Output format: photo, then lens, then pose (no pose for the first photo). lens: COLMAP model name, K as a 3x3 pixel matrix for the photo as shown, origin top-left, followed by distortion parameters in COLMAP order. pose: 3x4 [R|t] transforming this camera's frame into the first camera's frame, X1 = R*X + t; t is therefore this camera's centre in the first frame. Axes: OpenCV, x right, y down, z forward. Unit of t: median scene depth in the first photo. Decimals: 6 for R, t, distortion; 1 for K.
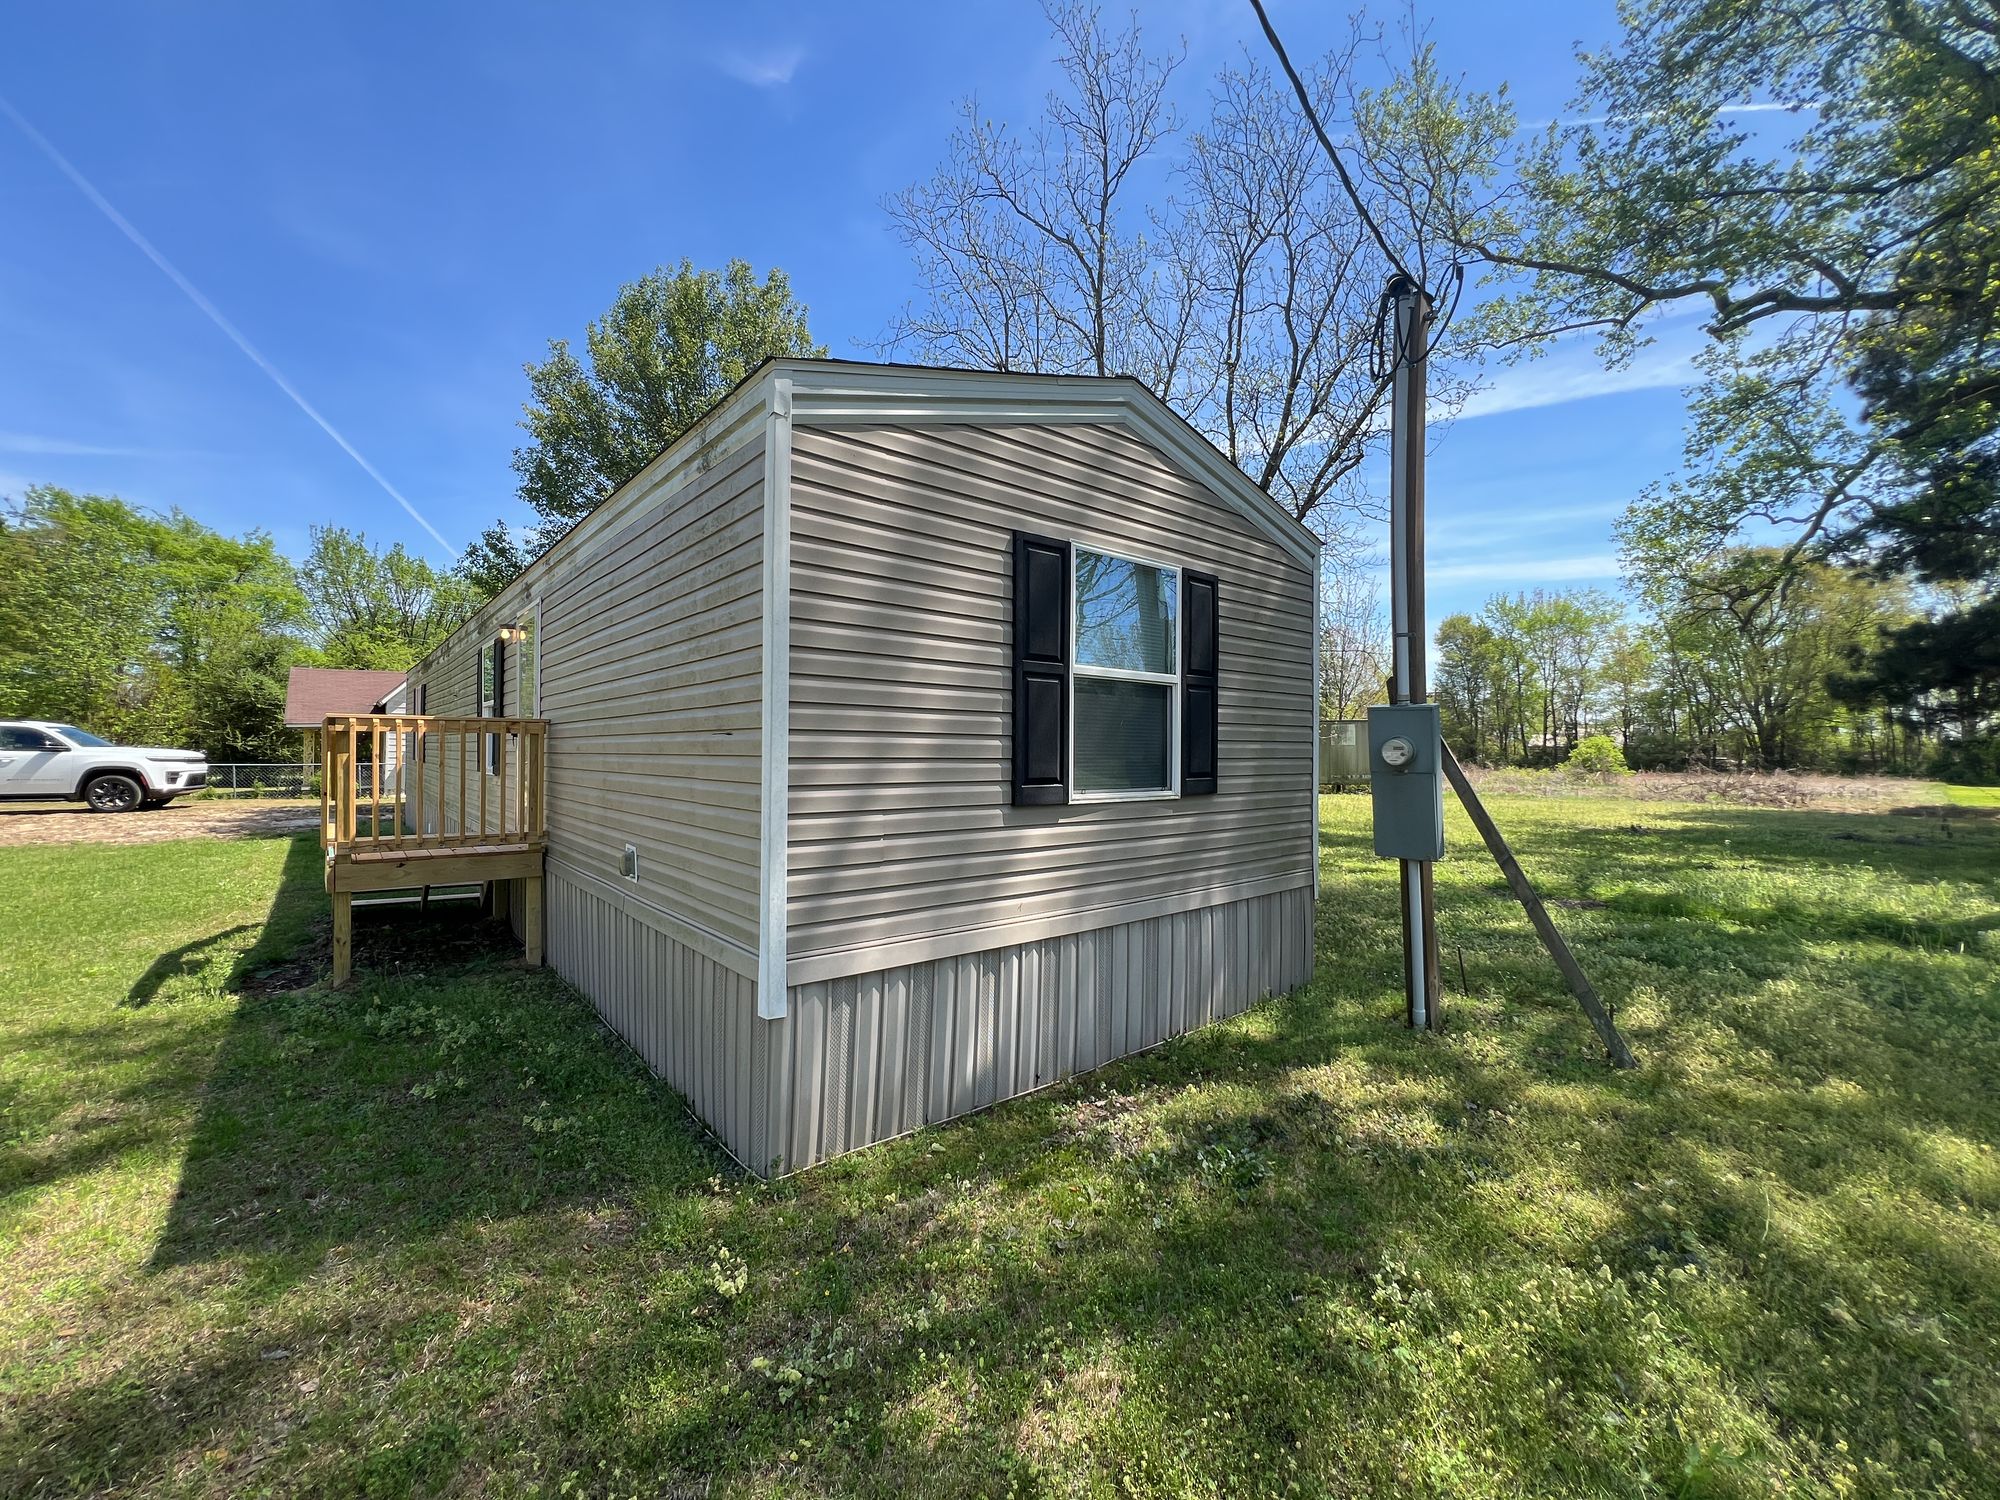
lens RADIAL K [[803.3, 0, 996.4], [0, 803.3, 743.9], [0, 0, 1]] dist [-0.002561, 0.000074]
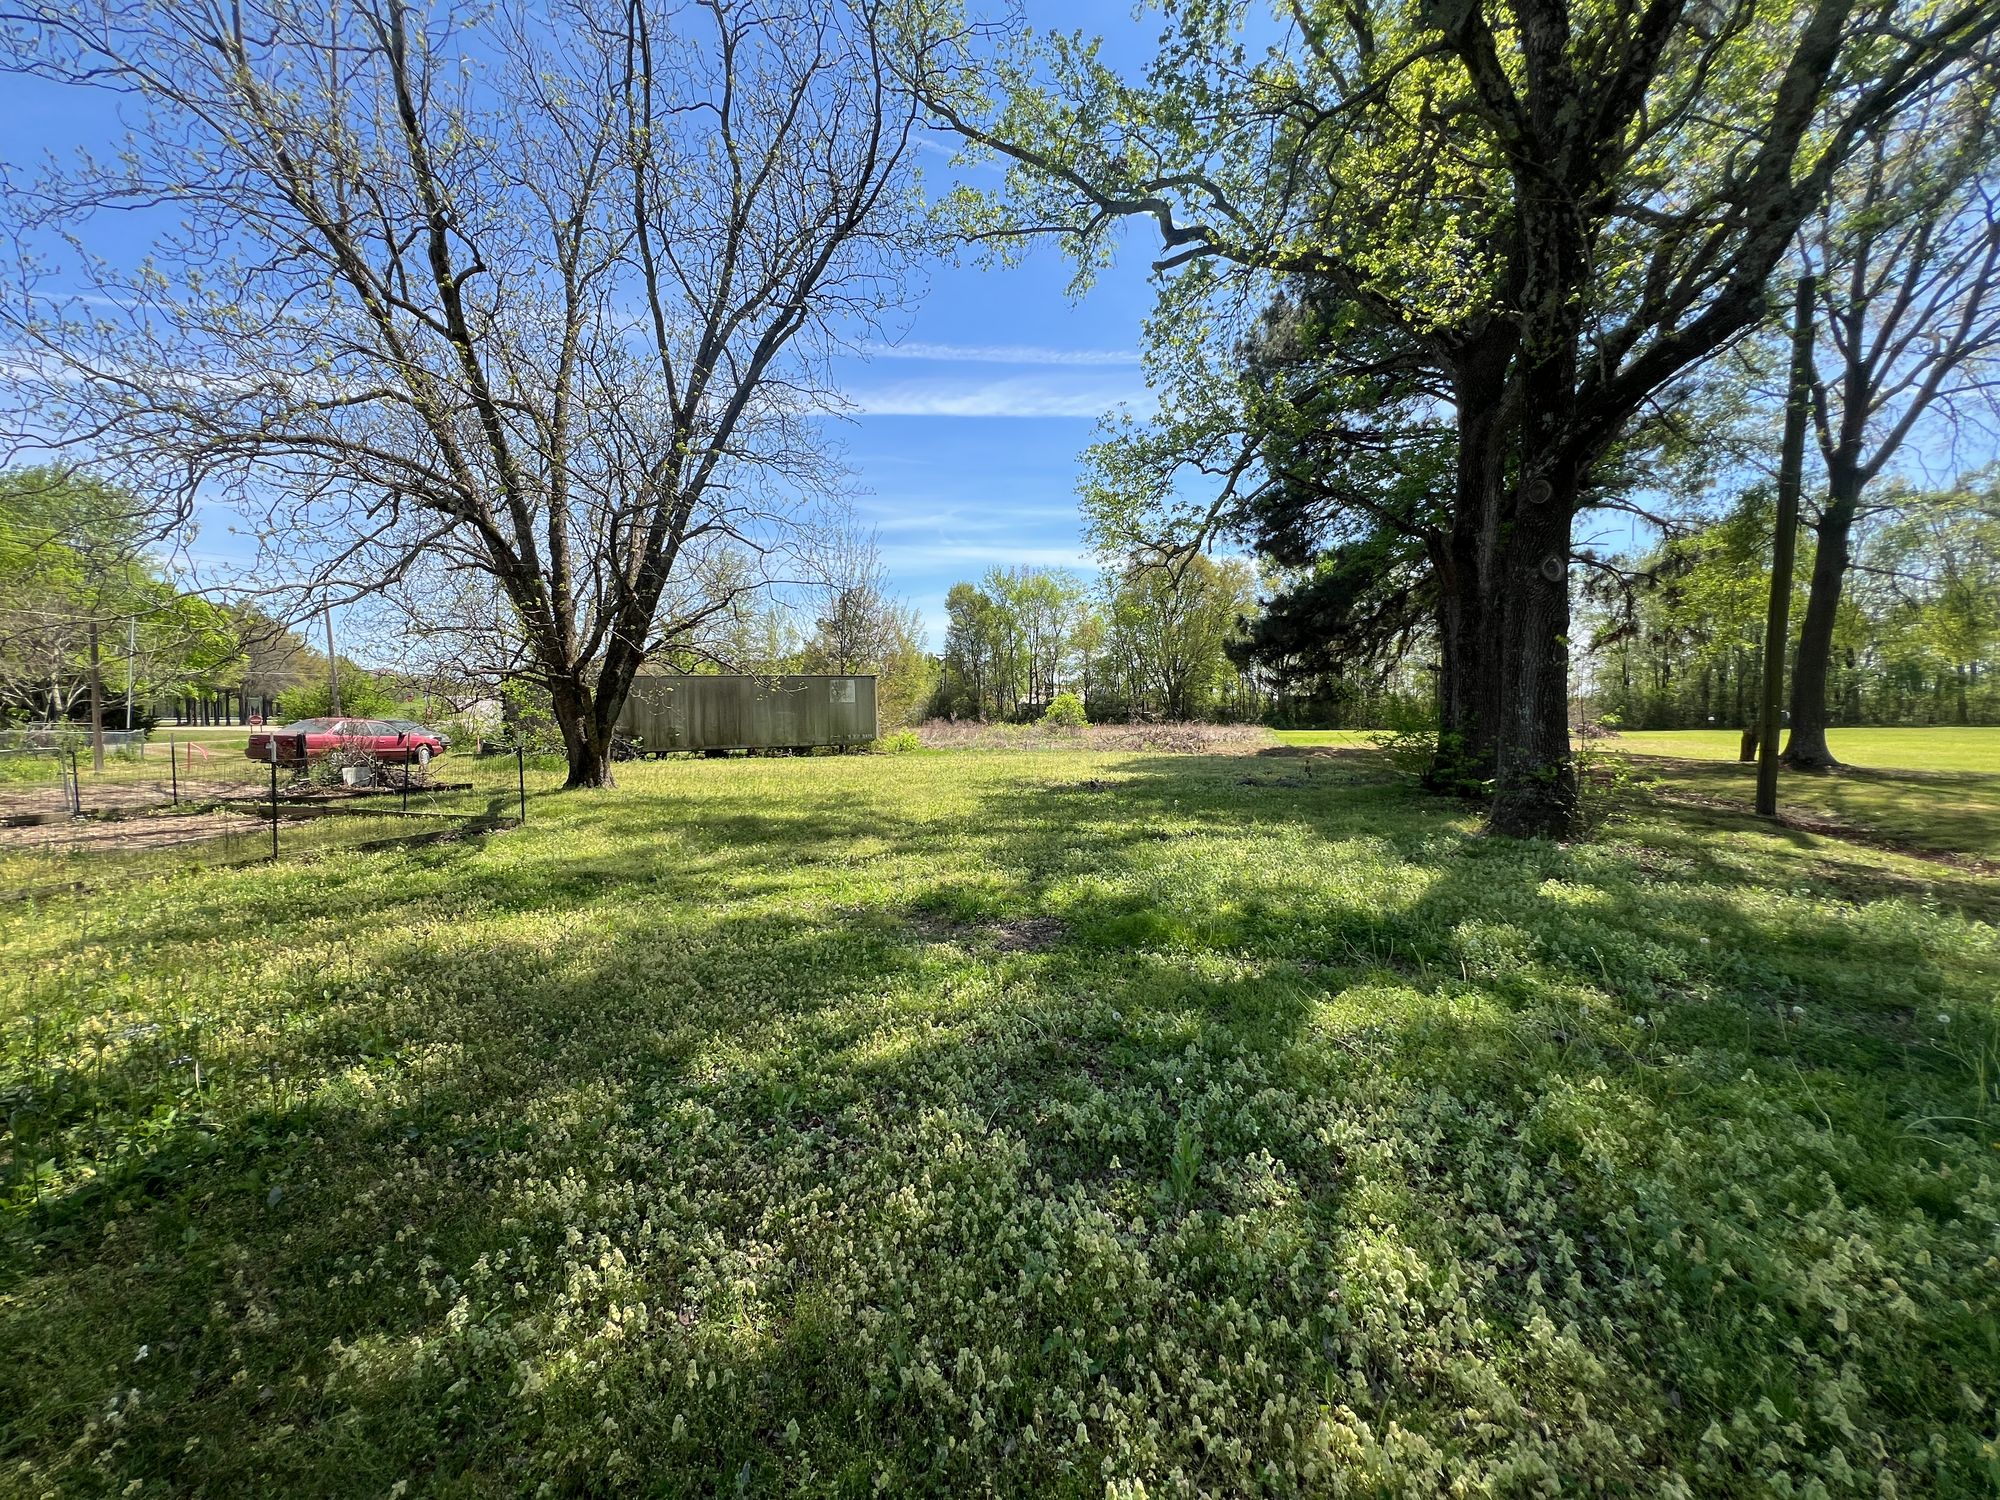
lens RADIAL K [[803.3, 0, 996.4], [0, 803.3, 743.9], [0, 0, 1]] dist [-0.002561, 0.000074]
pose [[0.850647, -0.033114, 0.524694, 0.084372], [0.007281, 0.998661, 0.051222, 0.002557], [-0.525688, -0.039751, 0.849748, 0.106673]]
